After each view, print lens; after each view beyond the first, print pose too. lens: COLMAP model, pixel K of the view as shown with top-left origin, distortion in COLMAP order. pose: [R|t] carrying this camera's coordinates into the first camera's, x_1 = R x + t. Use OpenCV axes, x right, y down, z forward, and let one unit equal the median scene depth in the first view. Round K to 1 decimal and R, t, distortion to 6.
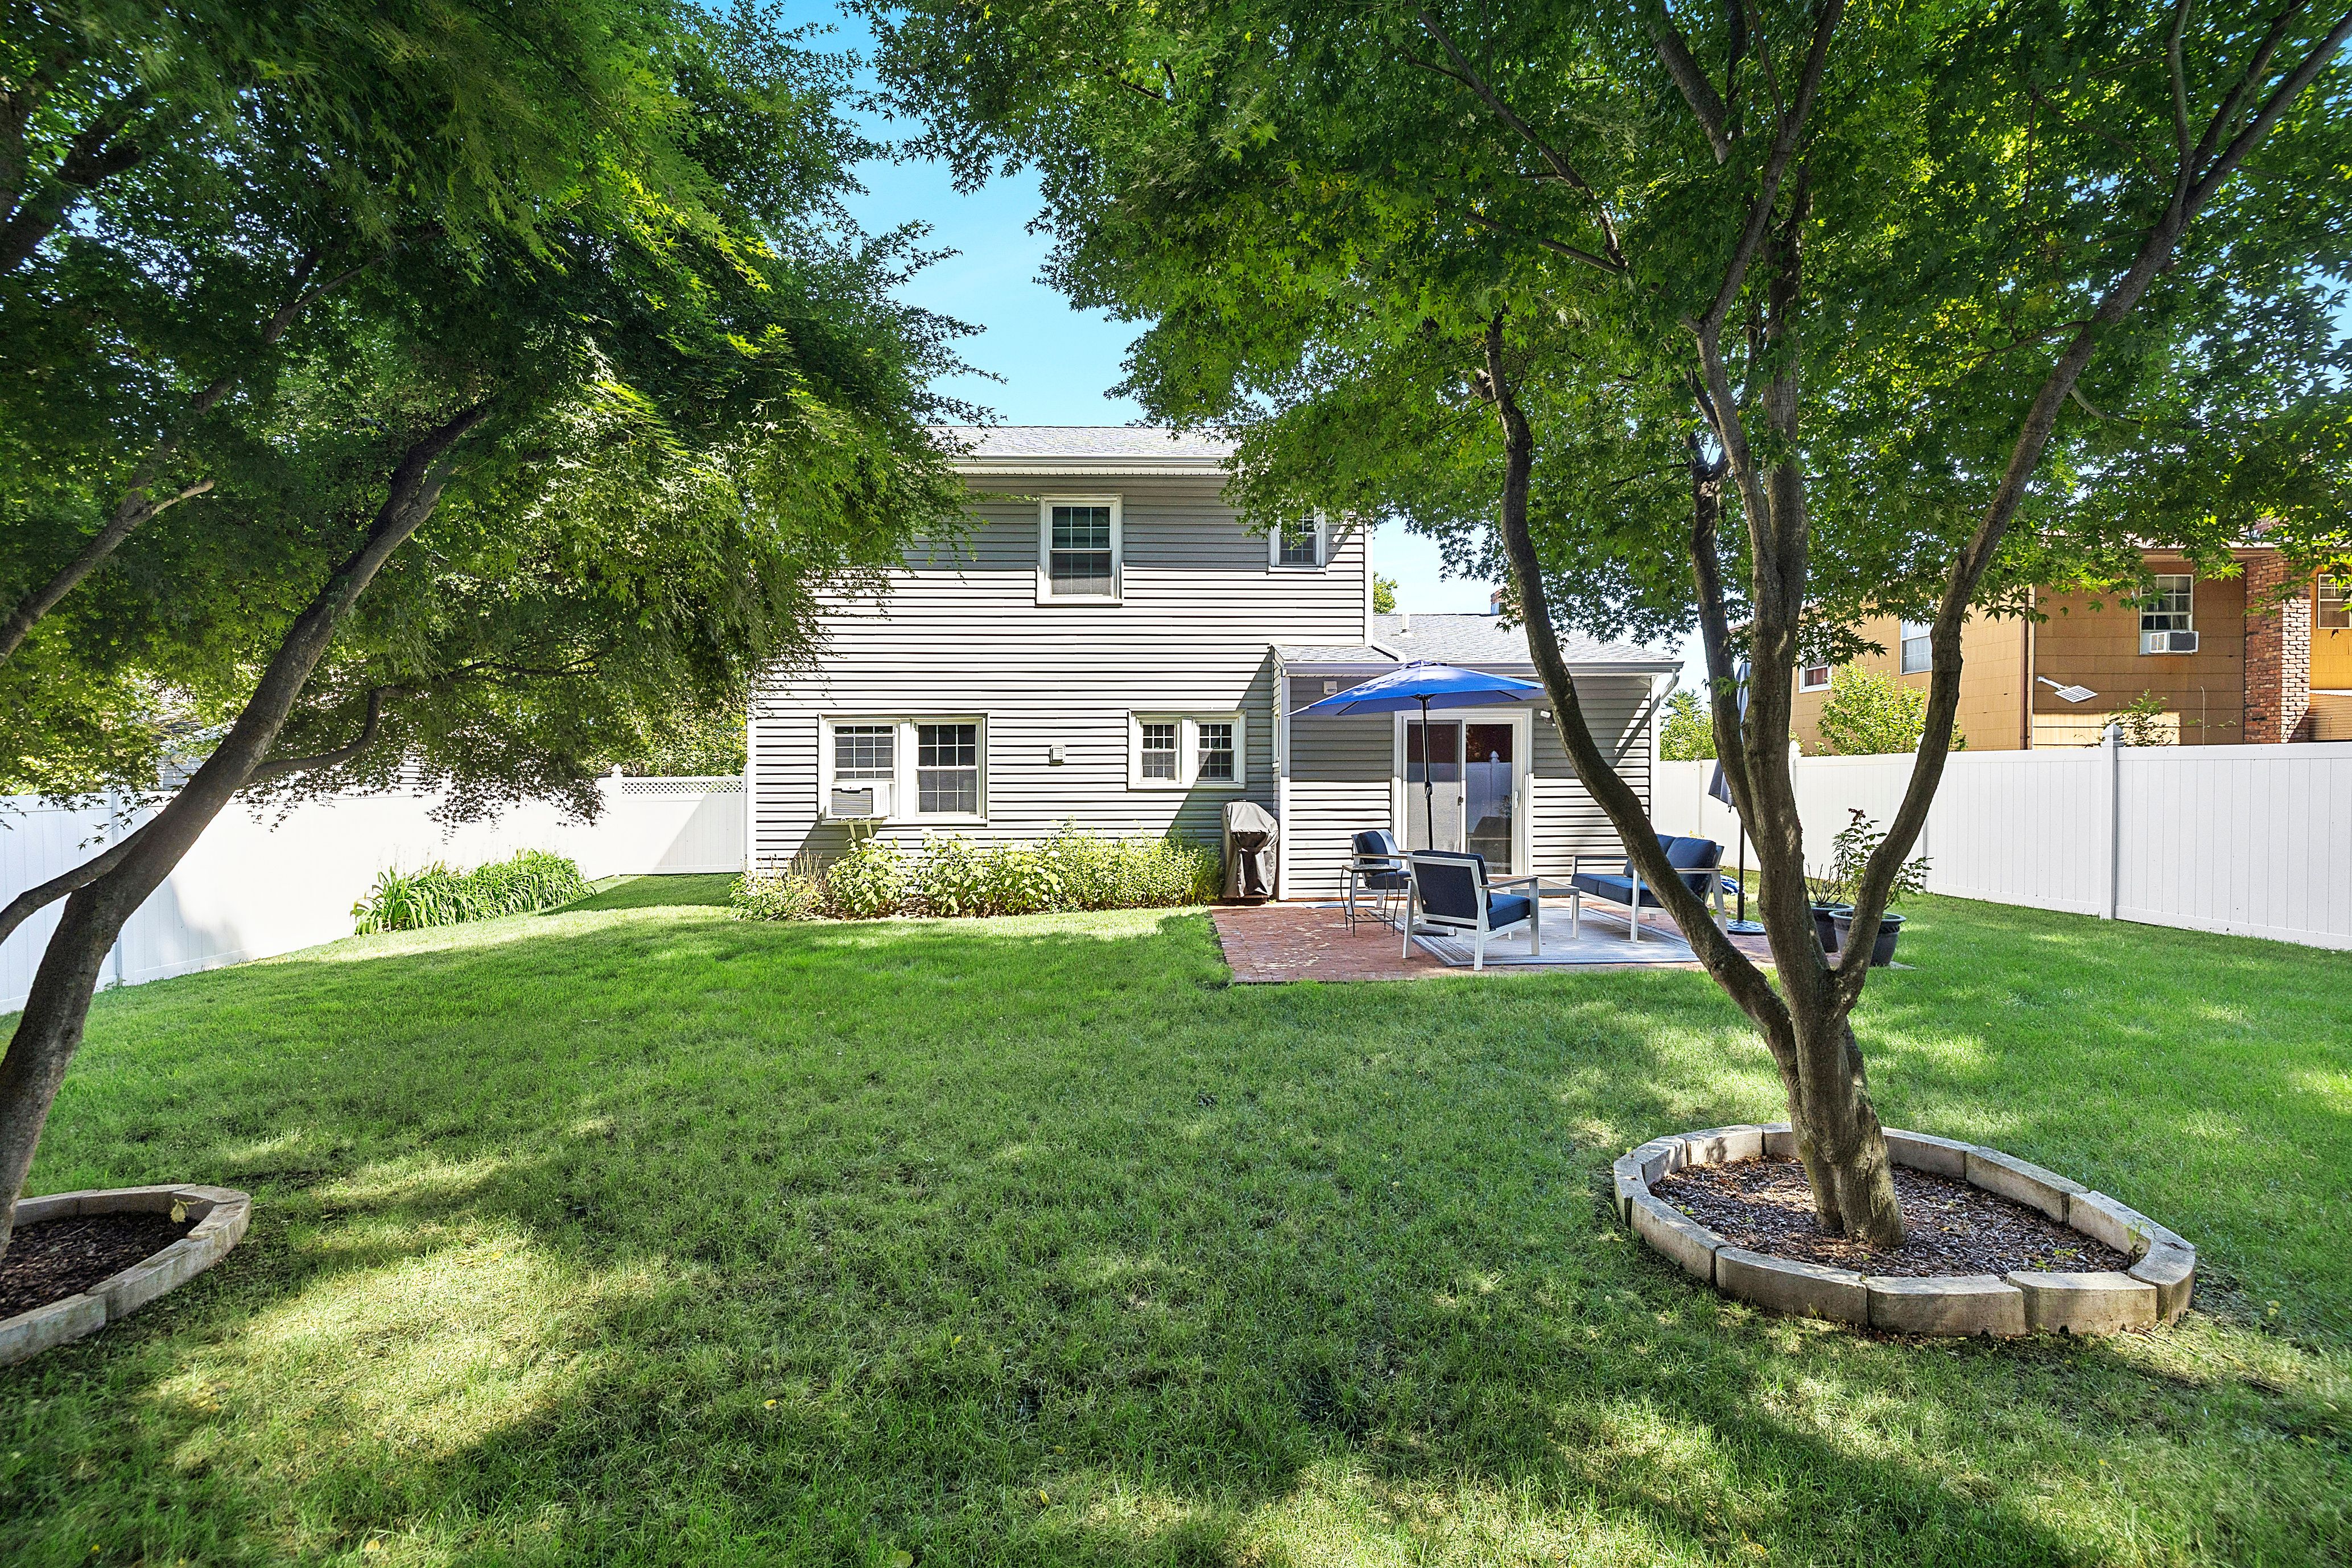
lens RADIAL K [[1014.2, 0, 1176.3], [0, 1014.2, 786.9], [0, 0, 1]] dist [0.009689, -0.000427]
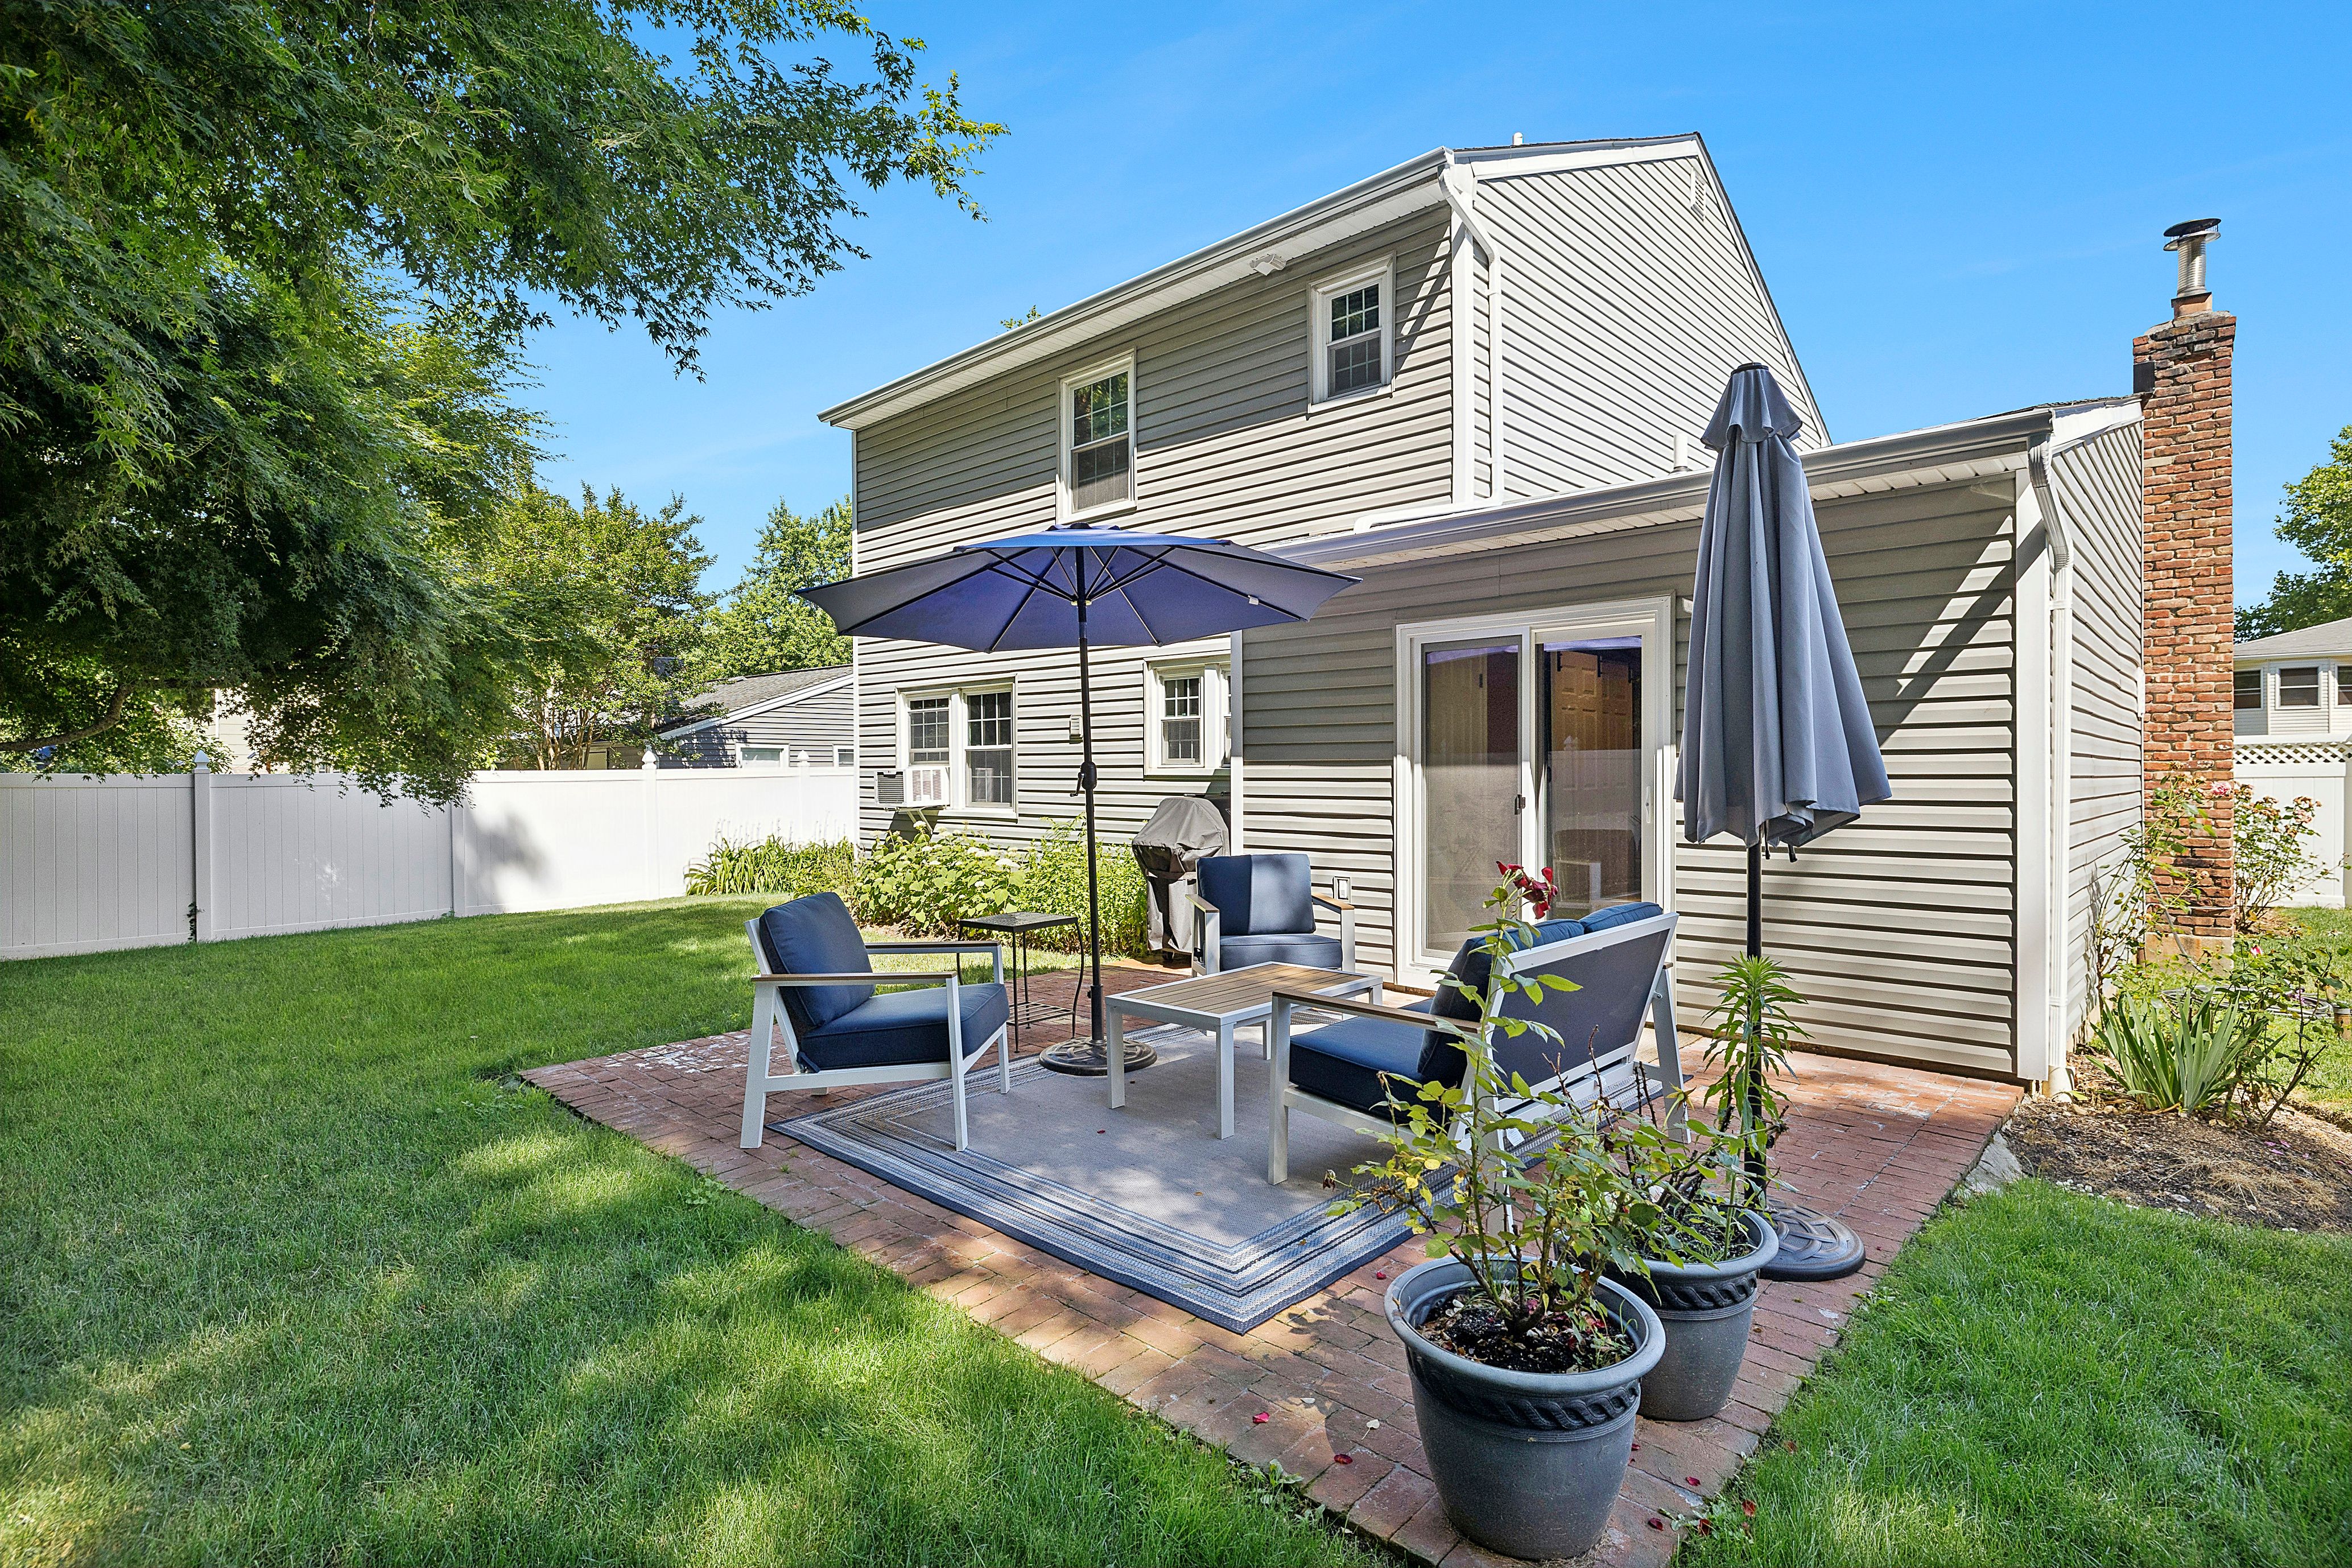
lens RADIAL K [[1135.9, 0, 1176.7], [0, 1135.9, 770.6], [0, 0, 1]] dist [0.001699, 0.000593]
pose [[0.696079, 0.004676, -0.717950, 0.523168], [-0.009882, 0.999946, -0.003068, 0.001064], [0.717897, 0.009230, 0.696088, 0.483310]]
